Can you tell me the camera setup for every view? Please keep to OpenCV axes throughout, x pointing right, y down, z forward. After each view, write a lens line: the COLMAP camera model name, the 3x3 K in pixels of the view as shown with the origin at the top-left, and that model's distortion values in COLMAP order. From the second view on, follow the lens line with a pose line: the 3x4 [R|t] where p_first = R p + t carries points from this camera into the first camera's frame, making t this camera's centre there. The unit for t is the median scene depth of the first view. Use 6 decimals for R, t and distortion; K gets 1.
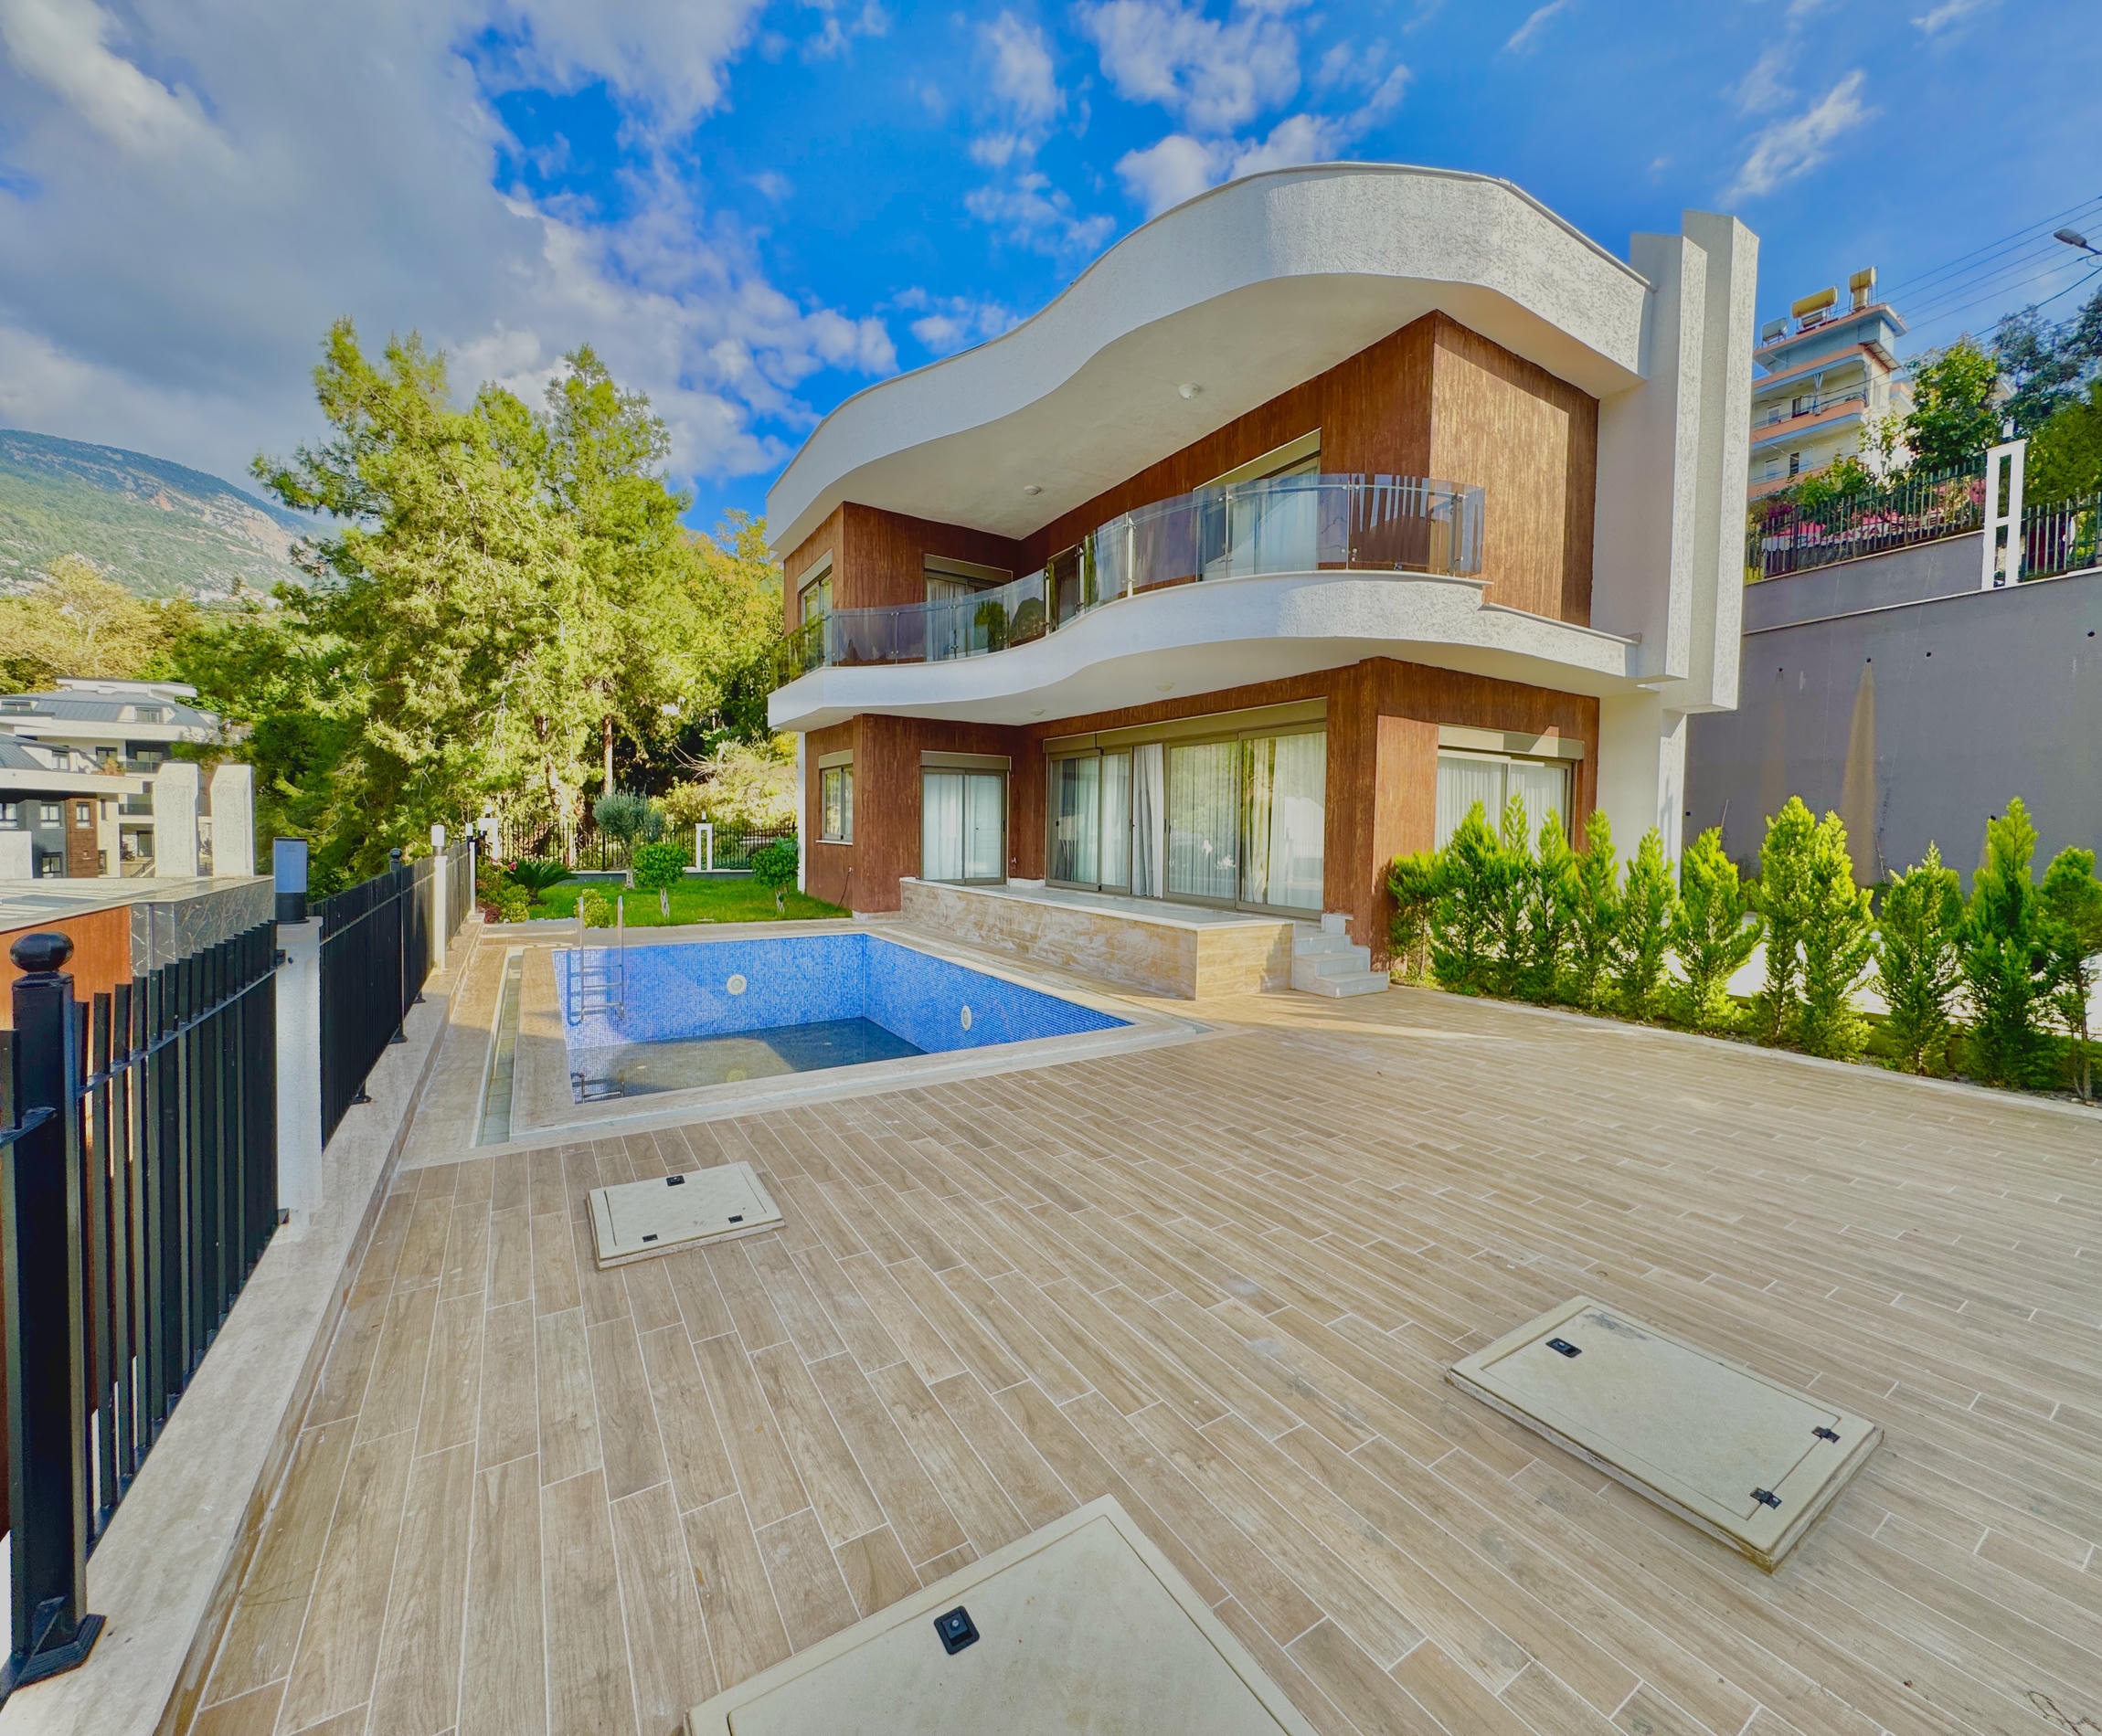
lens RADIAL K [[838.2, 0, 1051.0], [0, 838.2, 868.0], [0, 0, 1]] dist [0.000930, 0.000042]
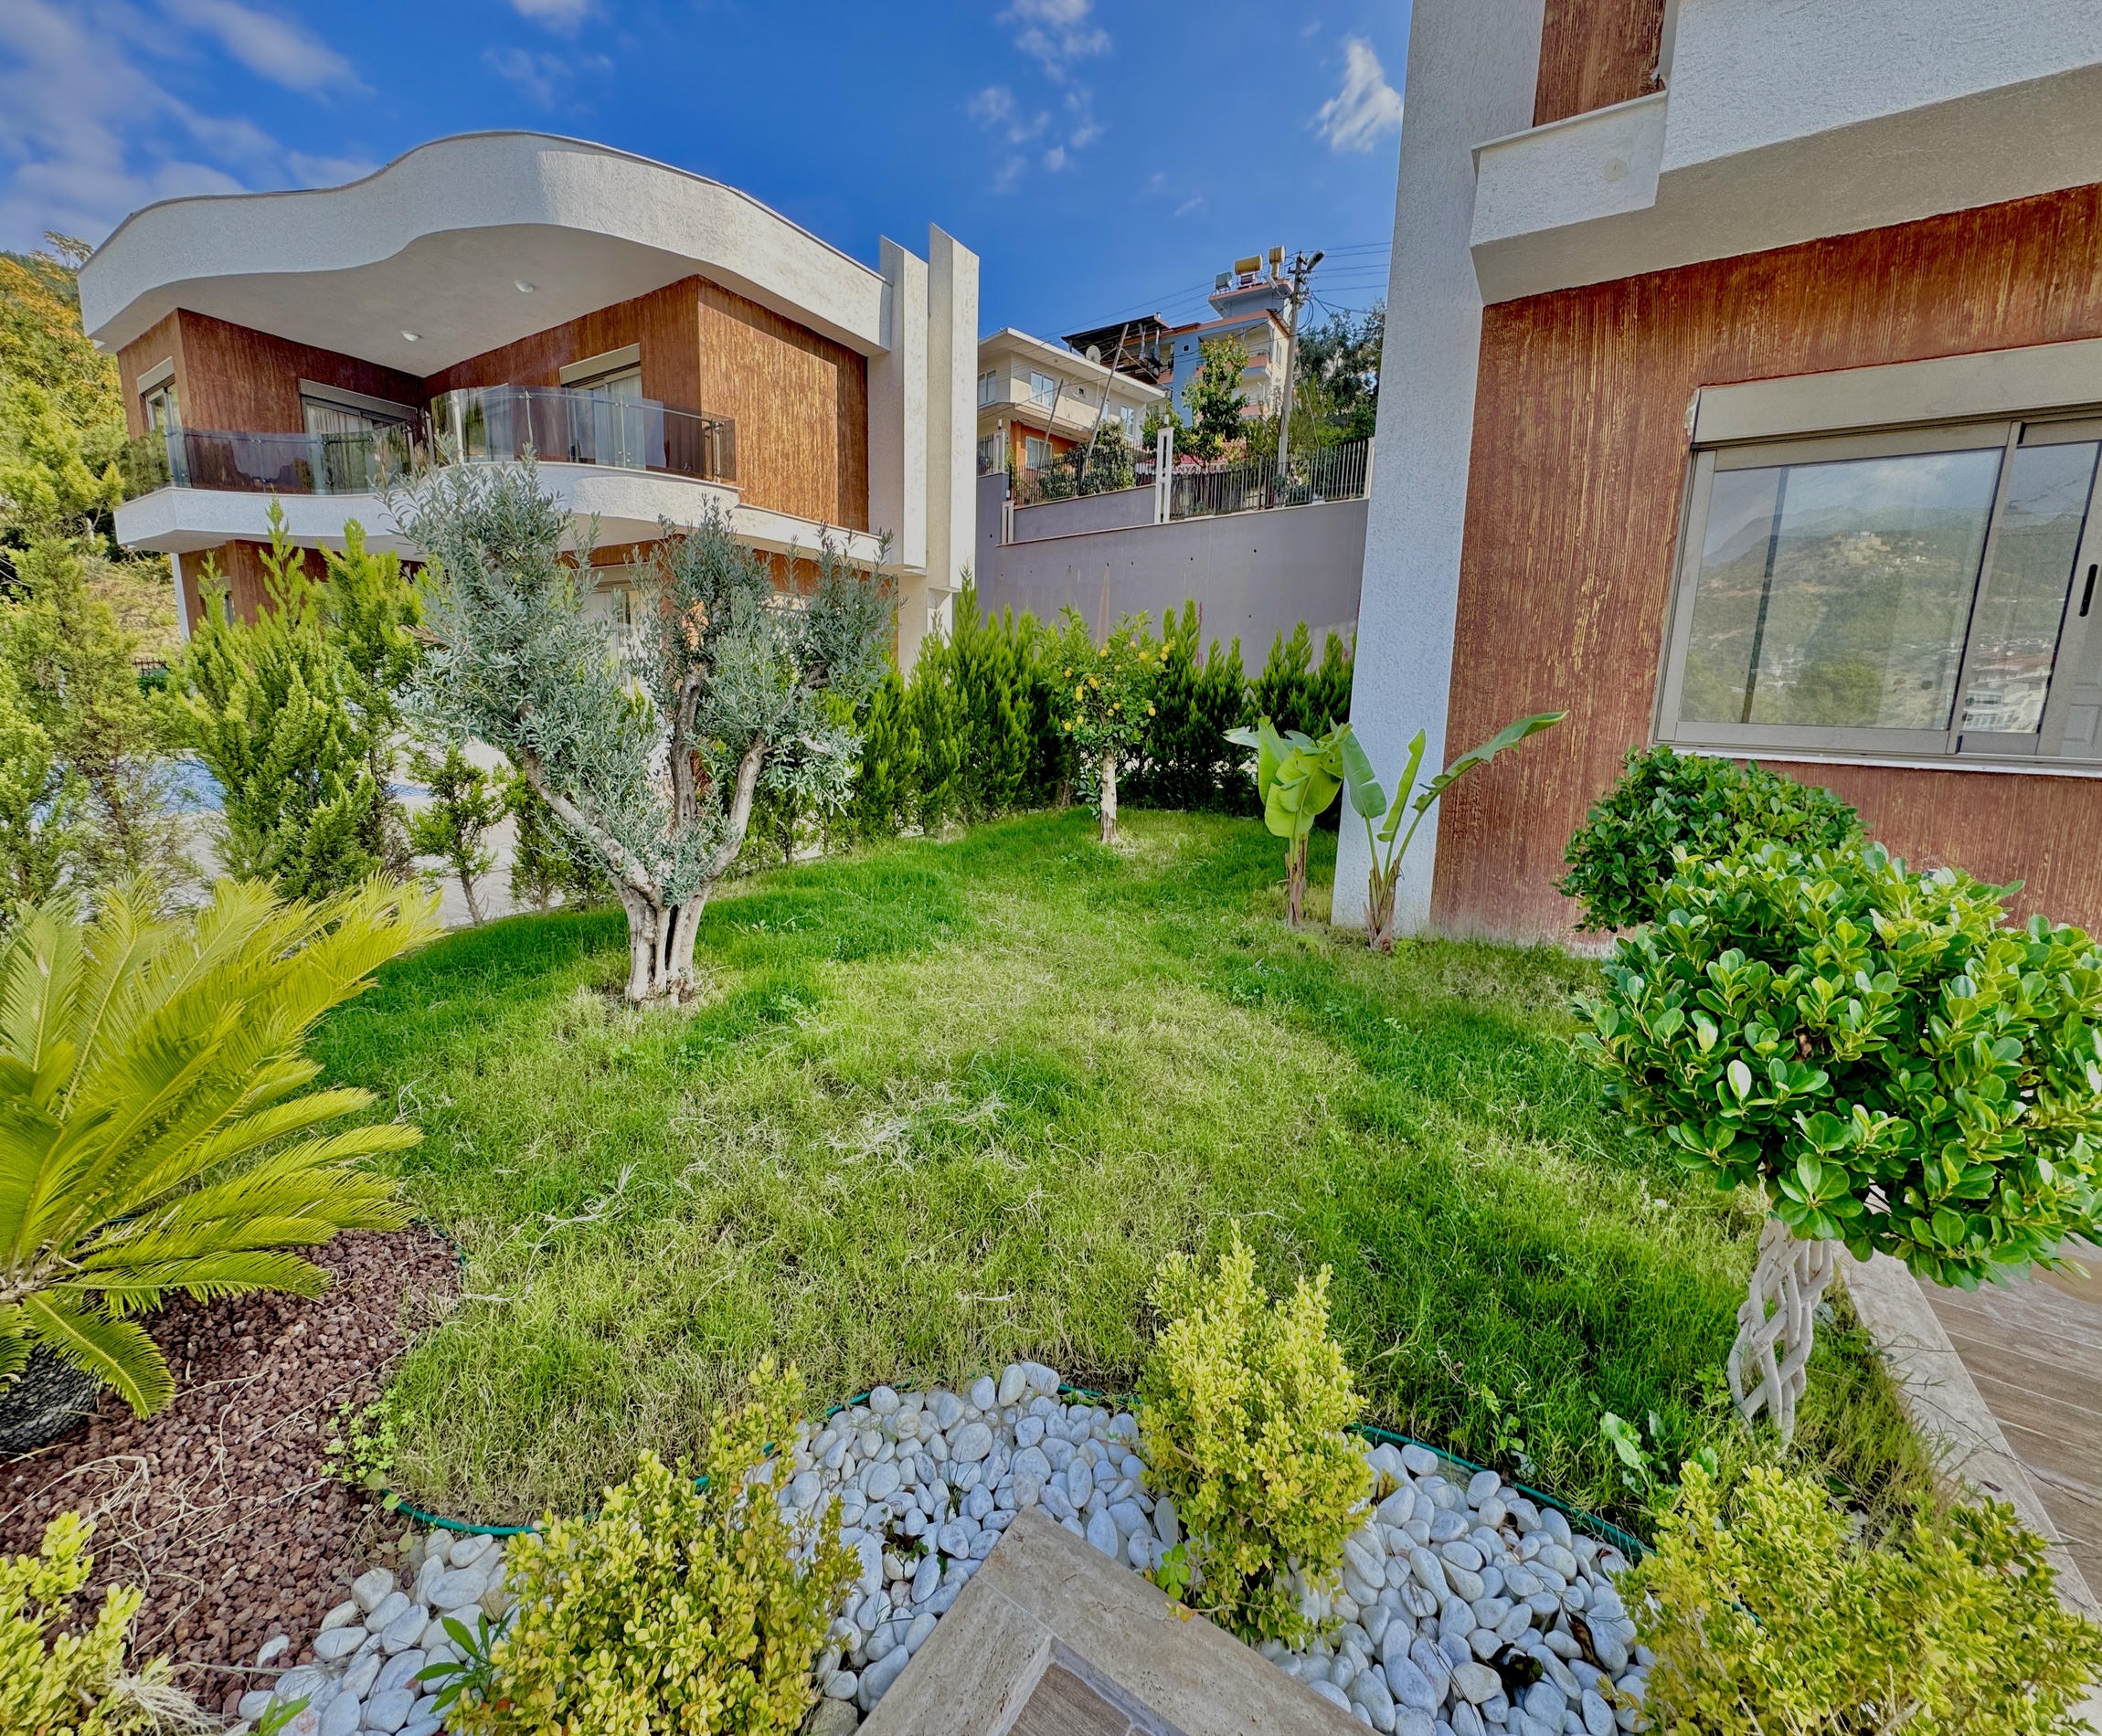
lens RADIAL K [[846.0, 0, 1055.0], [0, 846.0, 845.9], [0, 0, 1]] dist [-0.001205, -0.000468]
pose [[0.903895, -0.059929, 0.423534, 0.290197], [0.002519, 0.990866, 0.134829, 0.060843], [-0.427746, -0.120804, 0.895790, -0.497869]]
